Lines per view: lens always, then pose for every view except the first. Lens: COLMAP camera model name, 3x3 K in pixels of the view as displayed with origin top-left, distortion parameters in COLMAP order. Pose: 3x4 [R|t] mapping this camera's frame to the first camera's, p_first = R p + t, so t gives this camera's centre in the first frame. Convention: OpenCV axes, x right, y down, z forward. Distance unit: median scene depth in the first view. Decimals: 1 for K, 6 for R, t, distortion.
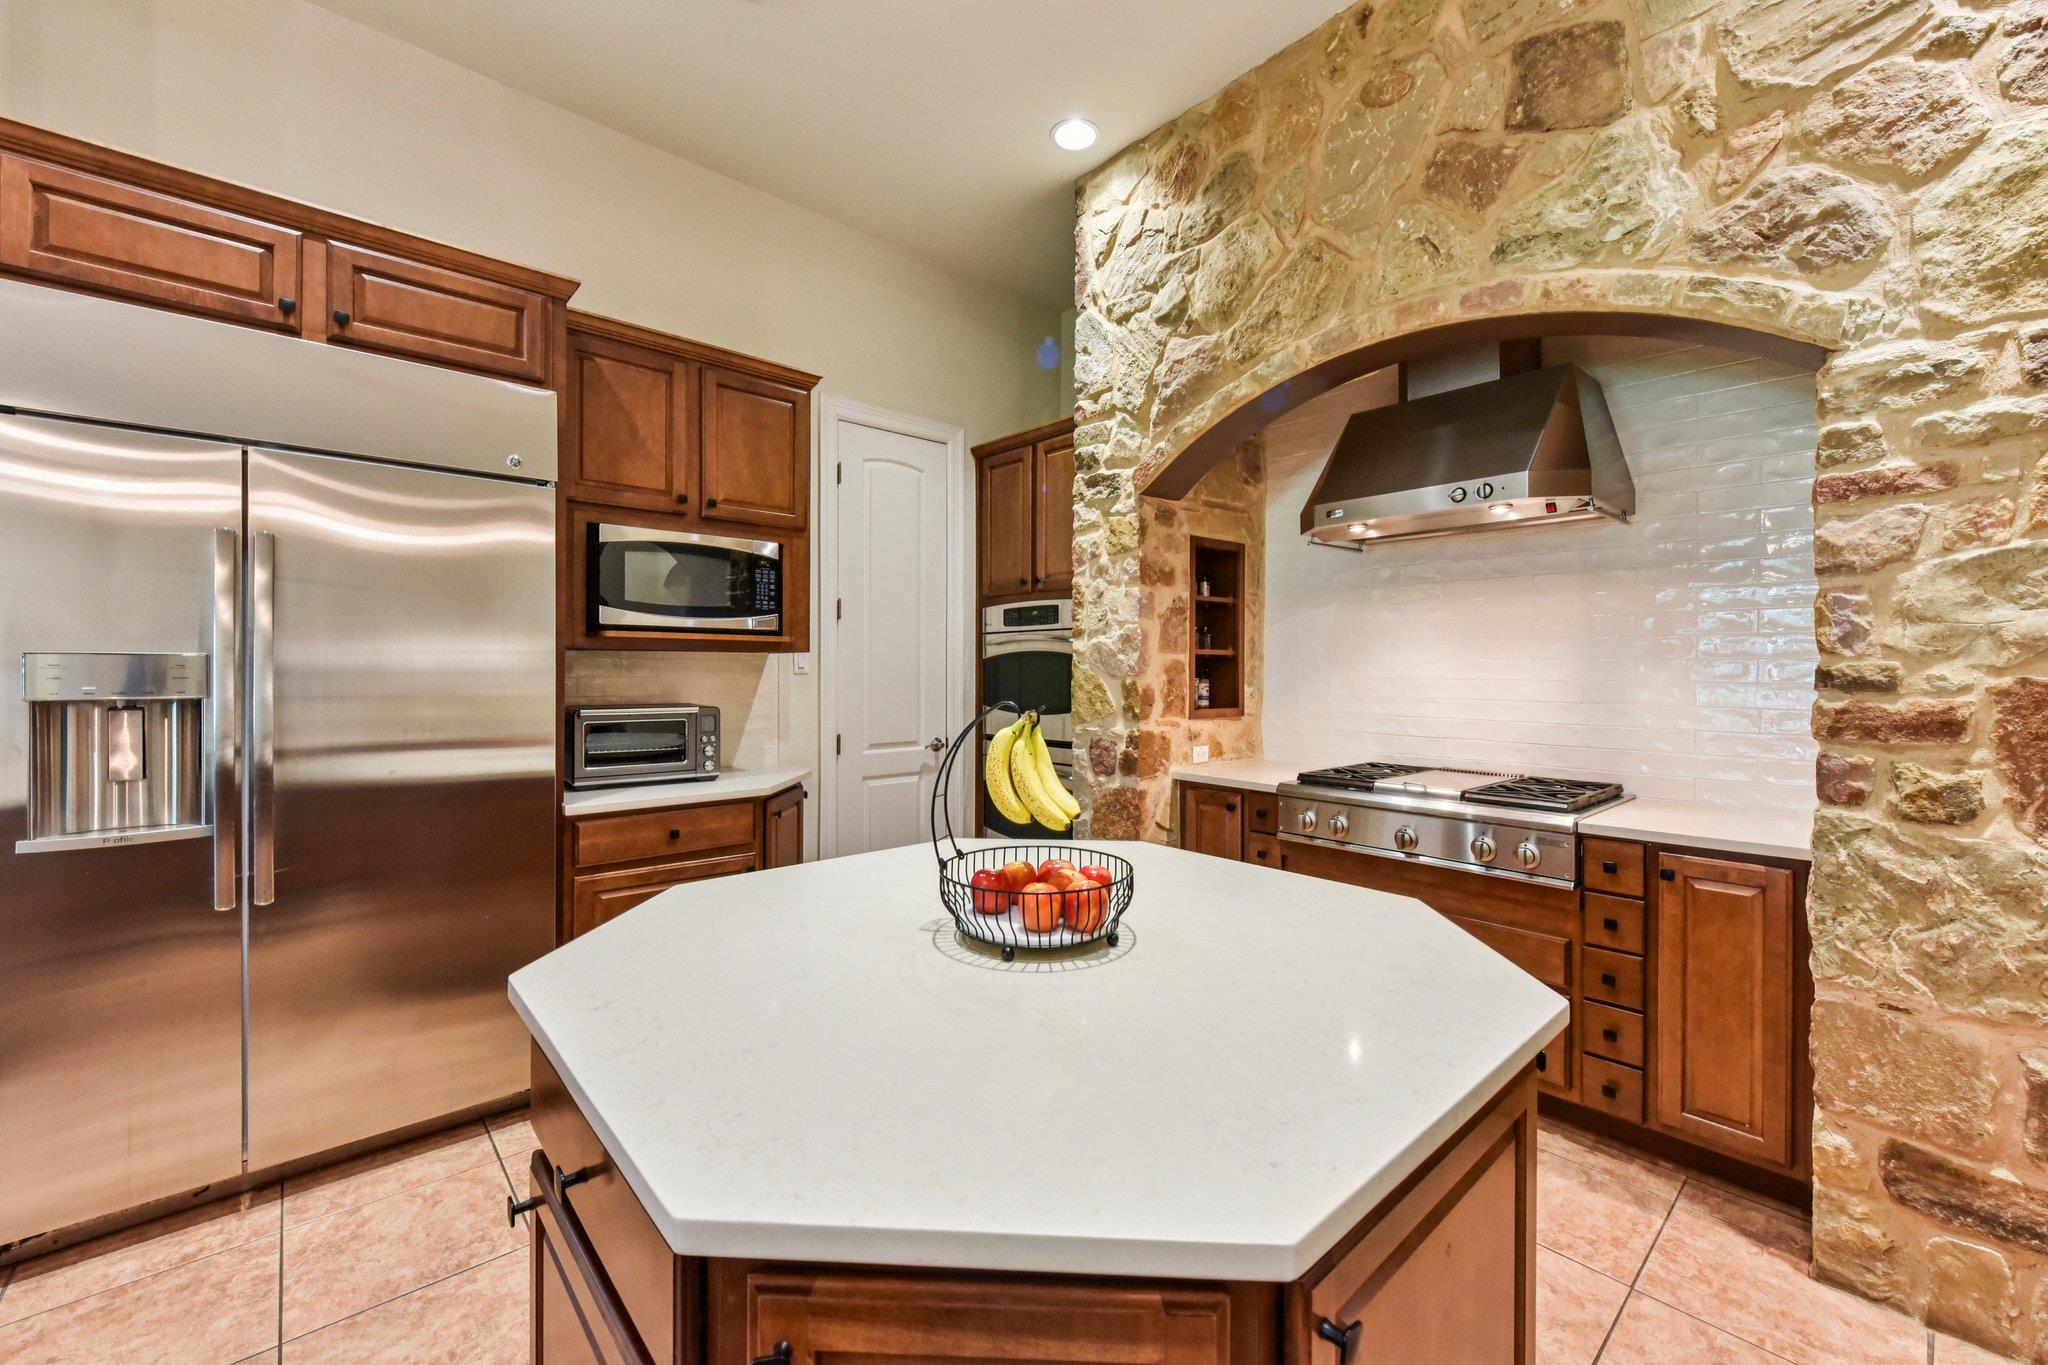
lens RADIAL K [[820.0, 0, 1023.7], [0, 820.0, 672.9], [0, 0, 1]] dist [0.000199, -0.000082]
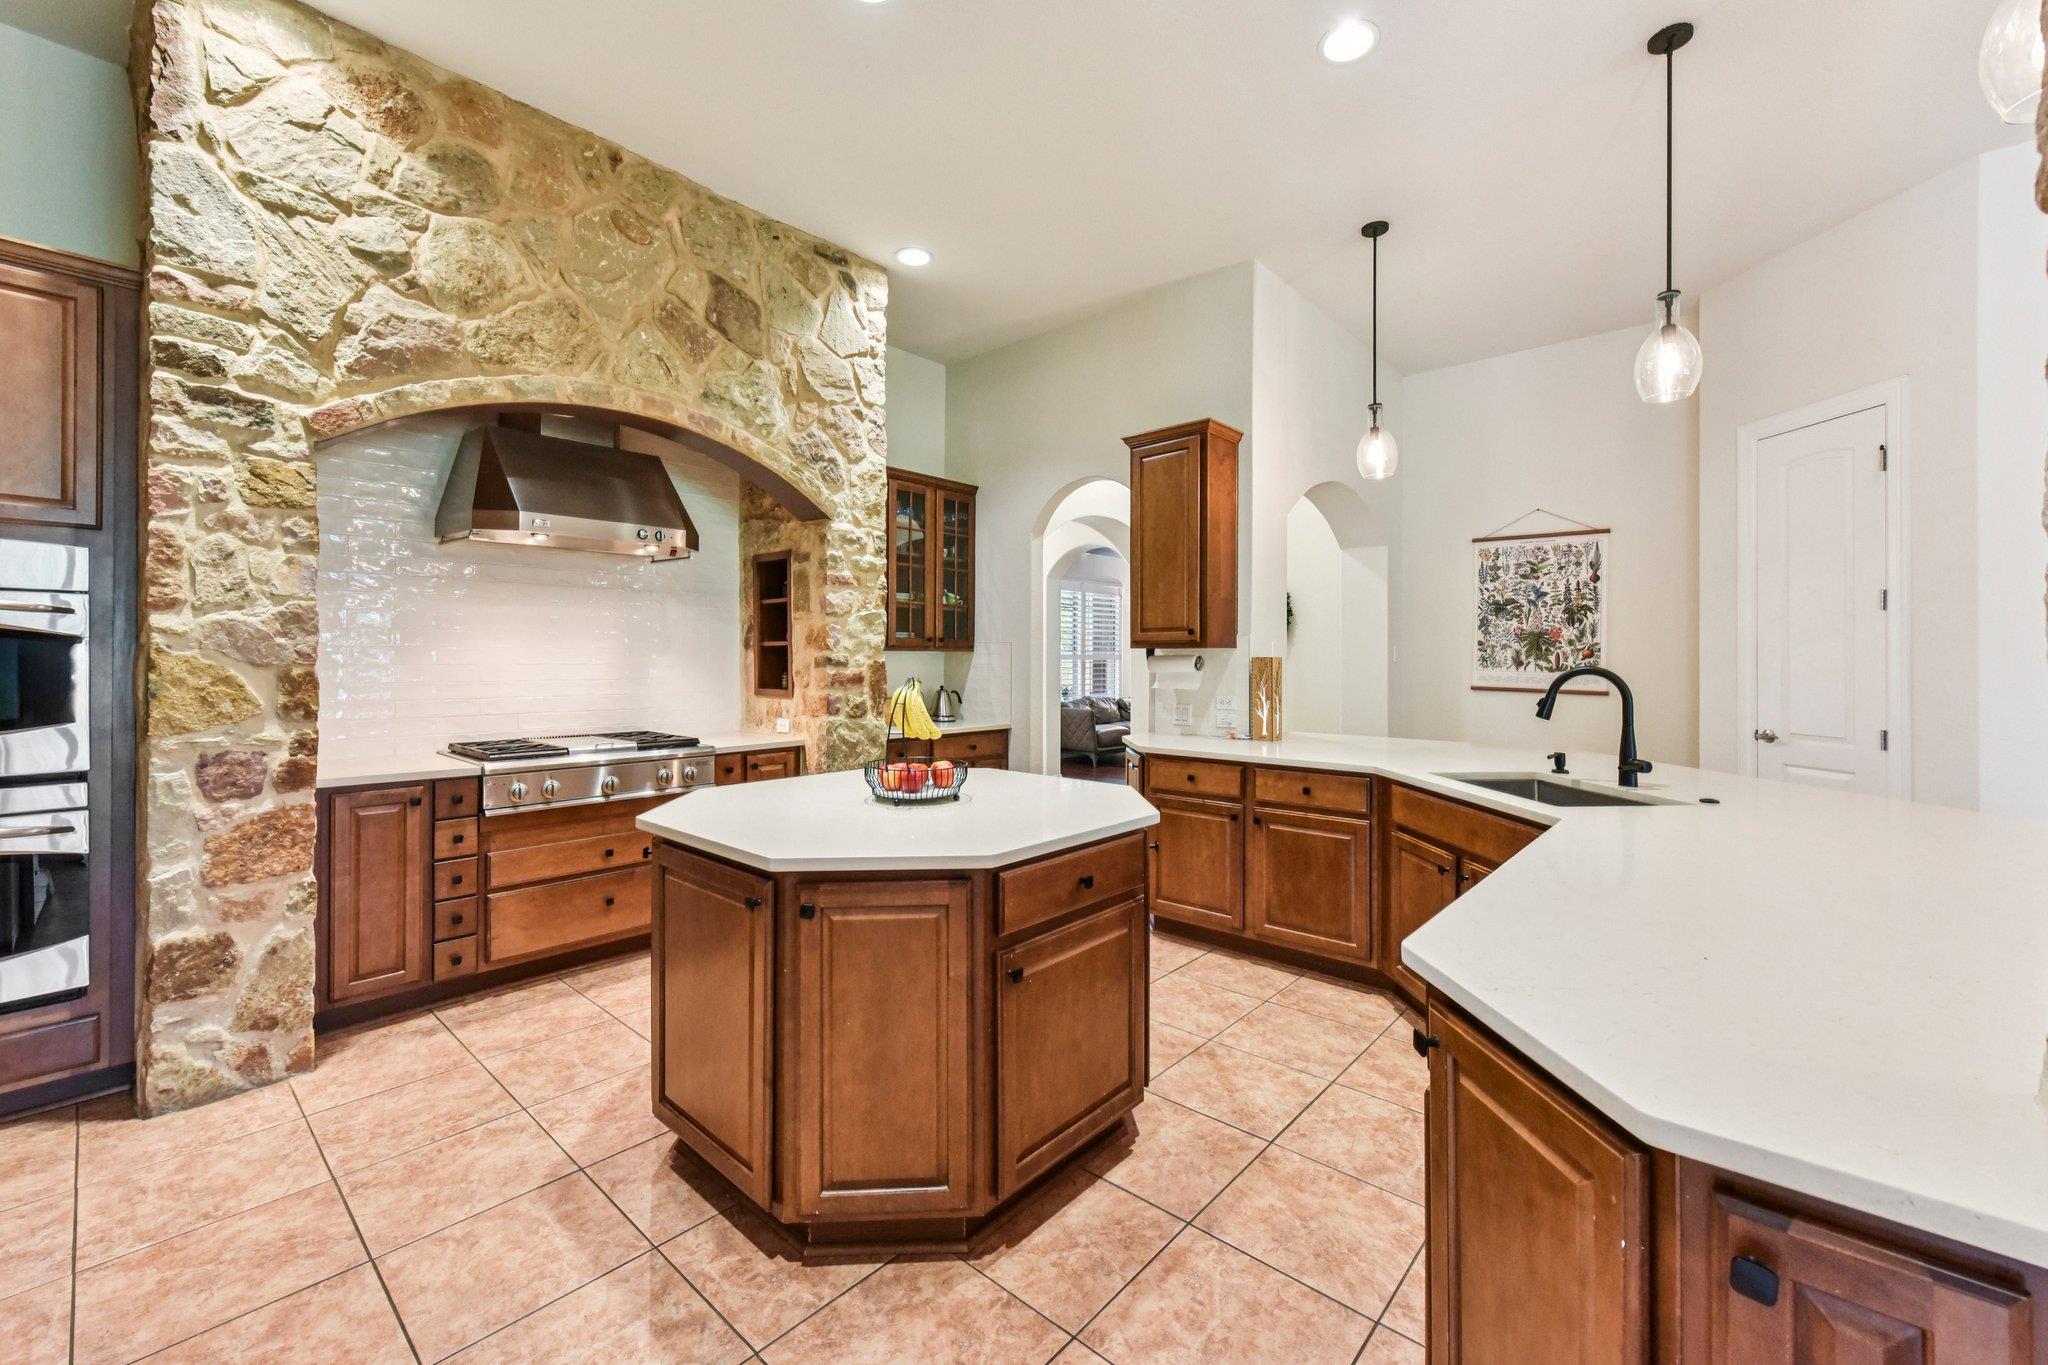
lens RADIAL K [[820.0, 0, 1059.2], [0, 820.0, 658.0], [0, 0, 1]] dist [0.000199, -0.000082]
pose [[-0.143635, -0.003503, 0.989625, -0.860924], [0.001122, 0.999993, 0.003702, -0.005796], [-0.989630, 0.001642, -0.143630, 0.427622]]
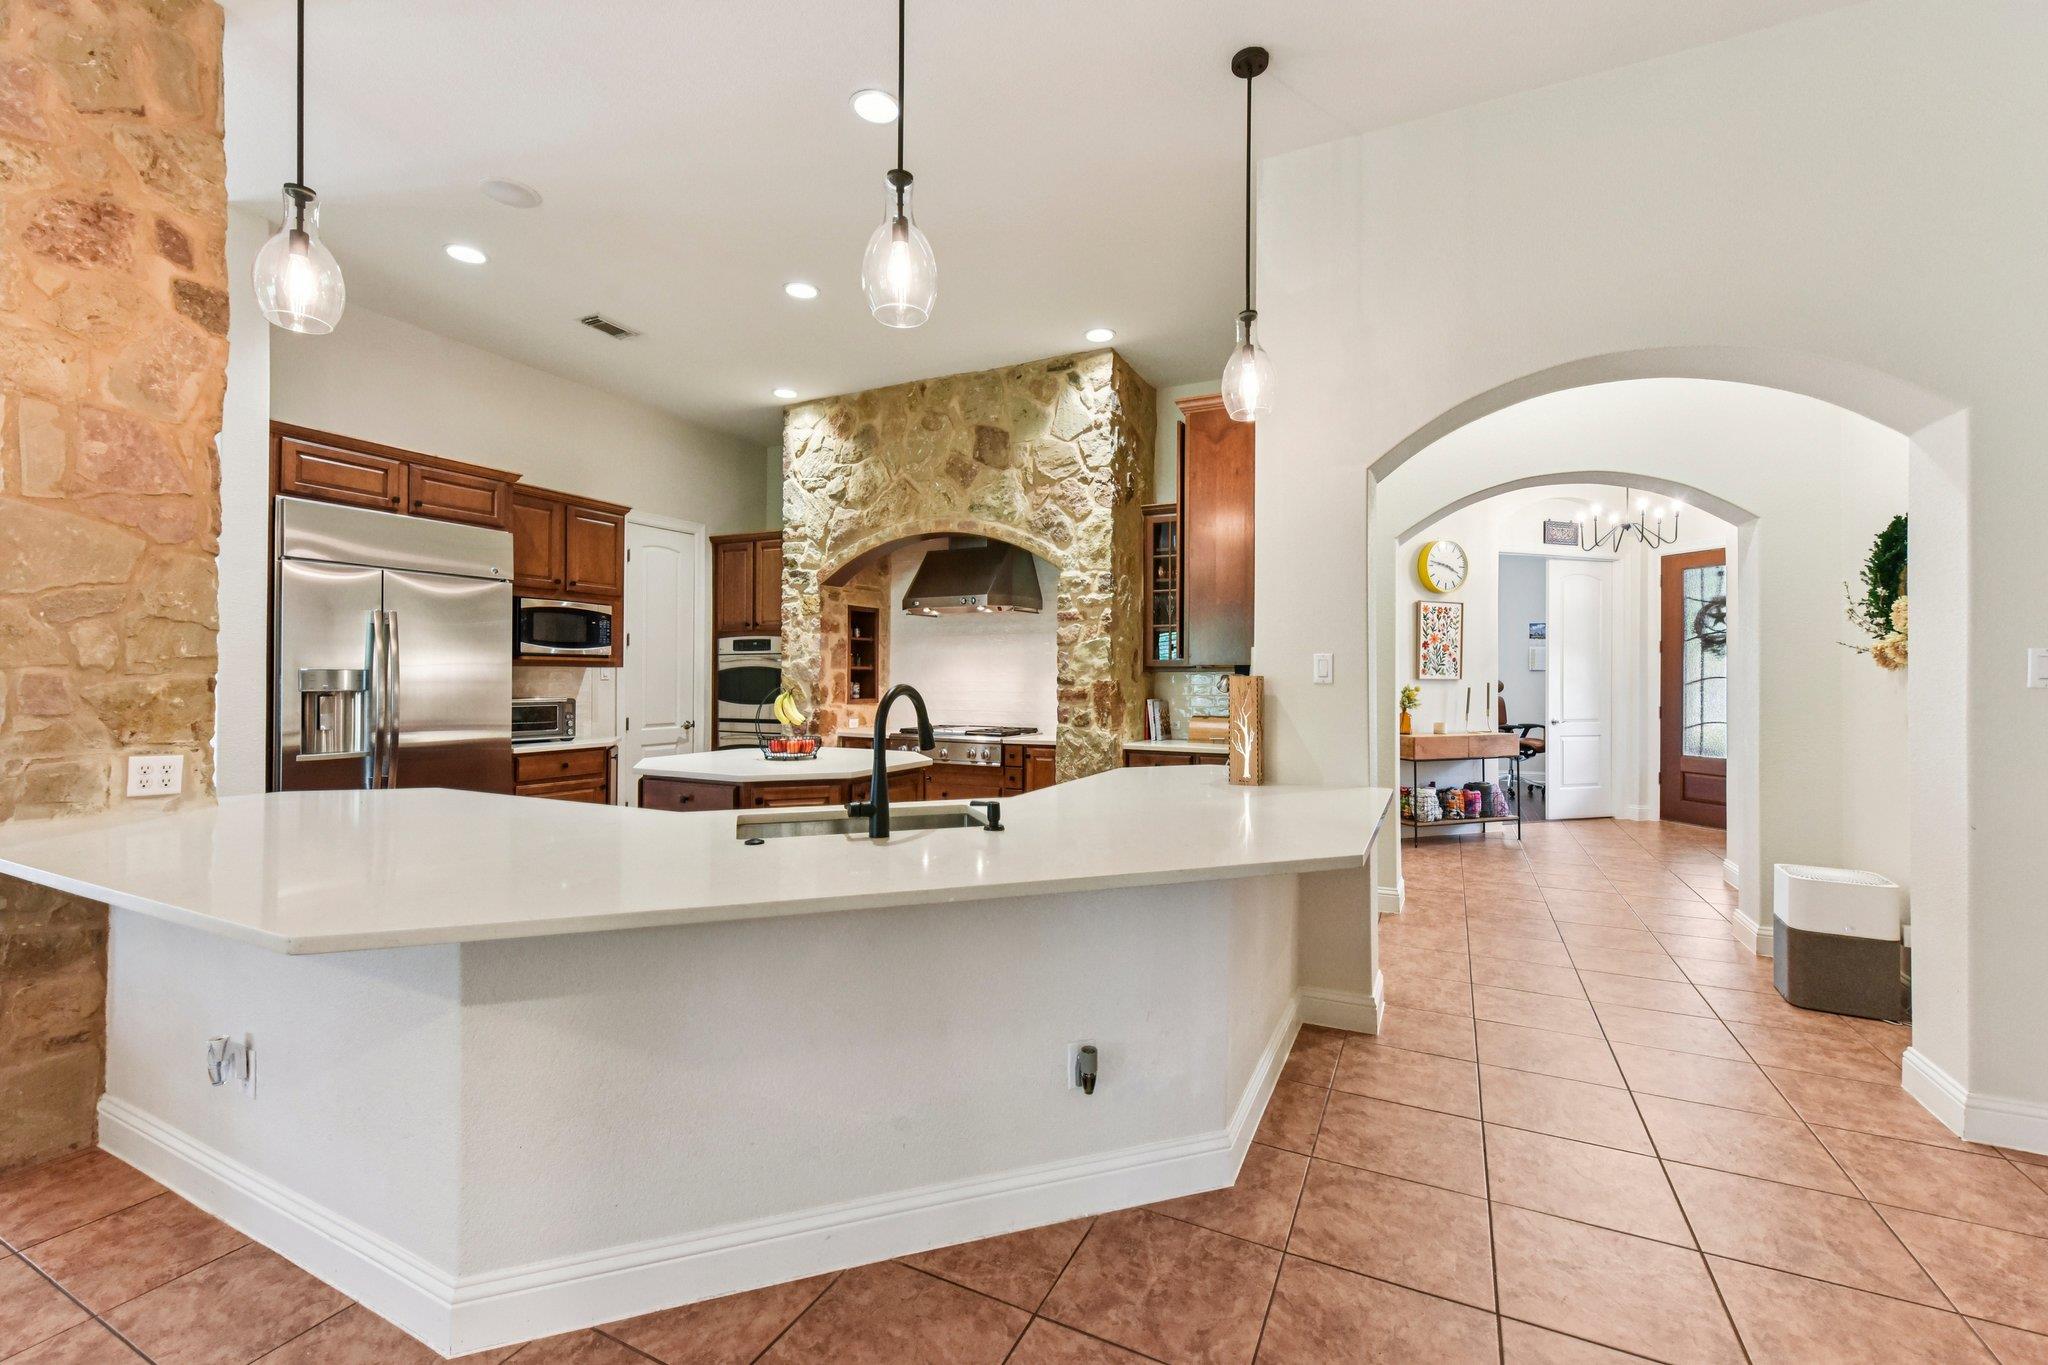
lens RADIAL K [[820.0, 0, 1043.7], [0, 820.0, 674.9], [0, 0, 1]] dist [0.000199, -0.000082]
pose [[0.916099, 0.002092, 0.400948, -0.160660], [0.001059, 0.999970, -0.007638, 0.005699], [-0.400952, 0.007422, 0.916069, -1.044470]]
